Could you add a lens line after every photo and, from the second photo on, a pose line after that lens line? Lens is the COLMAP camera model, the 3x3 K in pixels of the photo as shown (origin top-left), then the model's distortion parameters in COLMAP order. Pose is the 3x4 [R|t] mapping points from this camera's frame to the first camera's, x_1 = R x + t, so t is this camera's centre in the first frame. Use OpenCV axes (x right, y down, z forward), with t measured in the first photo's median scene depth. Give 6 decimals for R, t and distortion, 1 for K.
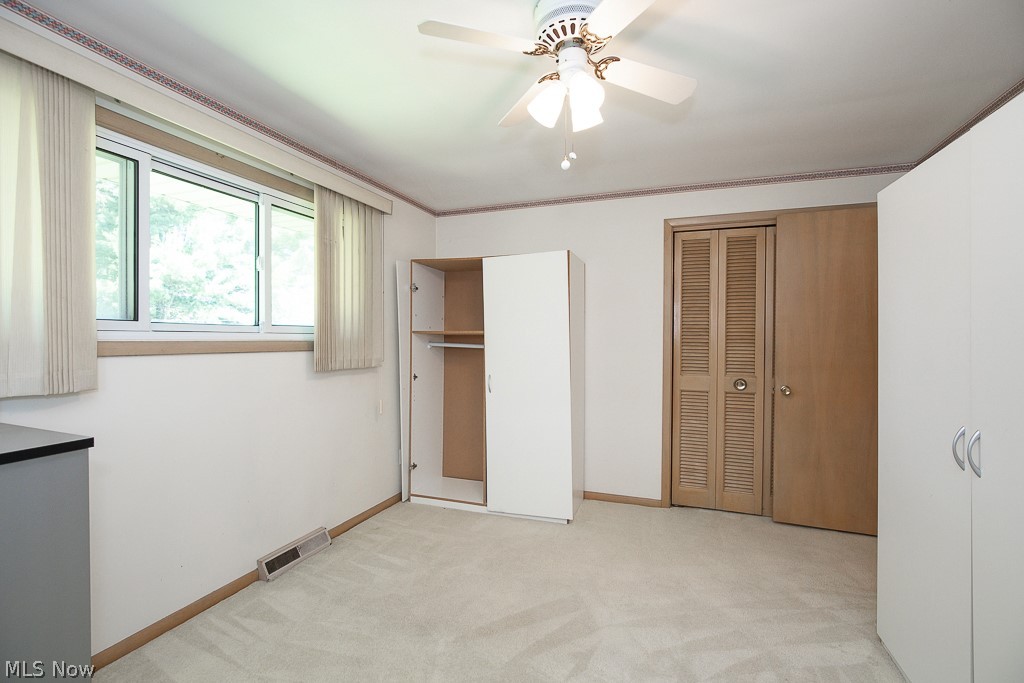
lens RADIAL K [[475.4, 0, 512.9], [0, 475.4, 341.8], [0, 0, 1]] dist [-0.013862, 0.002530]
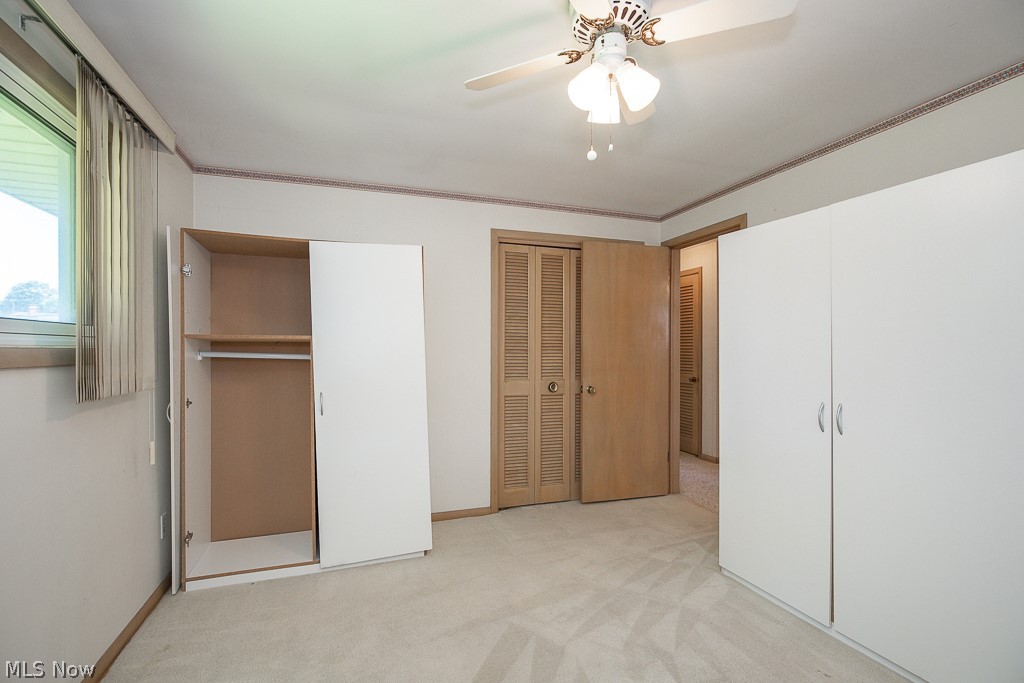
lens RADIAL K [[475.4, 0, 511.7], [0, 475.4, 348.8], [0, 0, 1]] dist [-0.013862, 0.002530]
pose [[0.759566, -0.003136, 0.650423, -0.318098], [0.007483, 0.999964, -0.003918, 0.003219], [-0.650388, 0.007843, 0.759562, 0.209390]]
